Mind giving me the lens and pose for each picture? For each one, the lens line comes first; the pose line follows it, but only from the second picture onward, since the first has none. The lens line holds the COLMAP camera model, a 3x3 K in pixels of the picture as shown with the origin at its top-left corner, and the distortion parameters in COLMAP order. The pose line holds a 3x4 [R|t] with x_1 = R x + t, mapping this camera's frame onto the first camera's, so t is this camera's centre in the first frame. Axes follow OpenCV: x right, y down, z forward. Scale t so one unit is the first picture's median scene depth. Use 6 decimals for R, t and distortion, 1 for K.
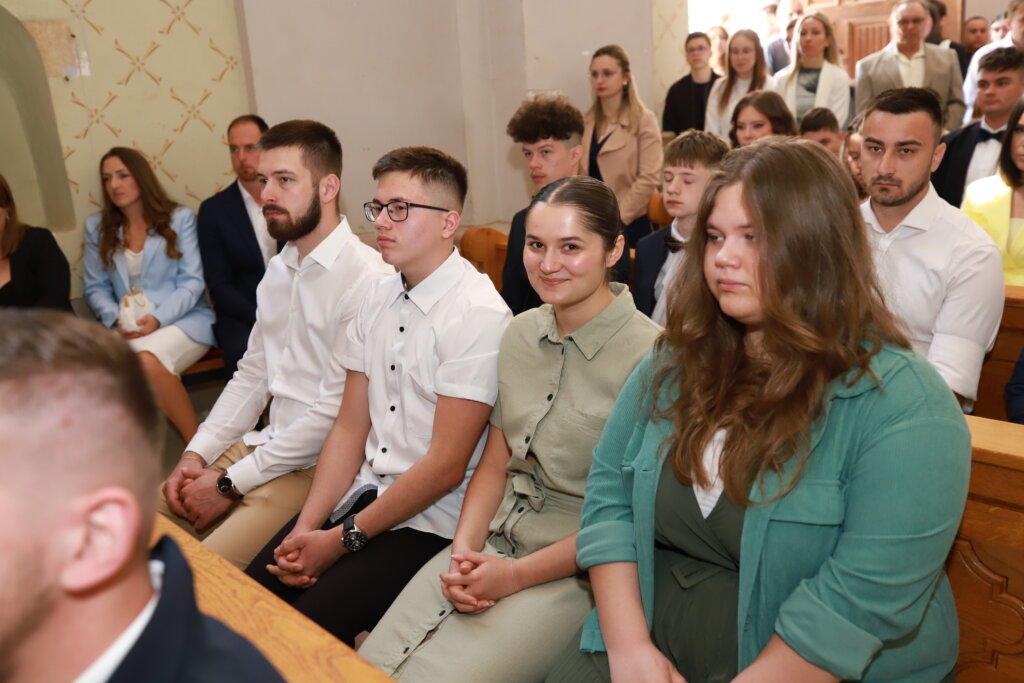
lens RADIAL K [[1012.1, 0, 517.3], [0, 1012.1, 338.1], [0, 0, 1]] dist [0.007994, 0.000000]
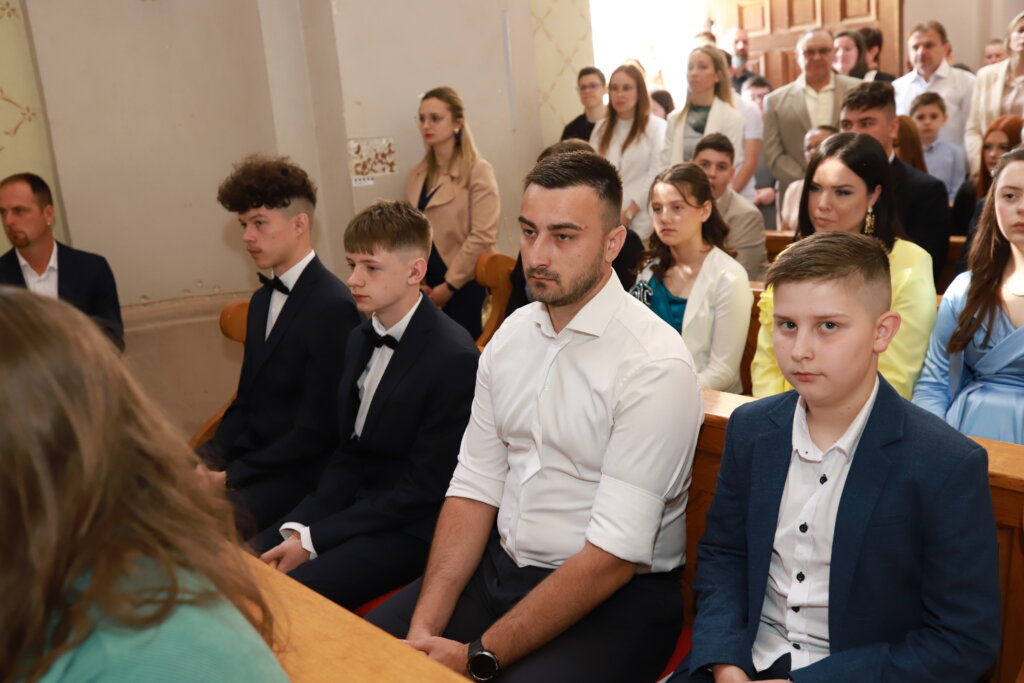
lens RADIAL K [[1012.1, 0, 508.9], [0, 1012.1, 345.9], [0, 0, 1]] dist [0.007994, 0.000000]
pose [[0.999496, -0.011474, -0.029611, 0.179457], [0.010860, 0.999724, -0.020834, -0.042152], [0.029842, 0.020502, 0.999344, 0.113263]]
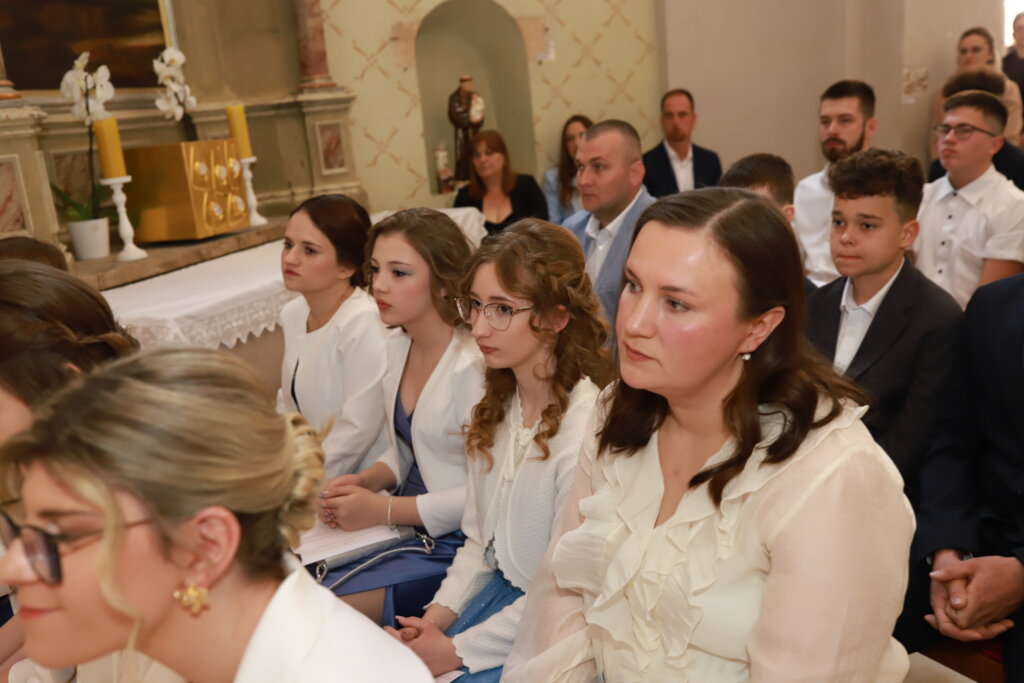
lens RADIAL K [[1012.1, 0, 510.3], [0, 1012.1, 339.6], [0, 0, 1]] dist [0.007994, 0.000000]
pose [[0.981834, 0.035004, -0.186486, -0.212281], [-0.033663, 0.999380, 0.010358, 0.080506], [0.186733, -0.003892, 0.982403, -0.262218]]
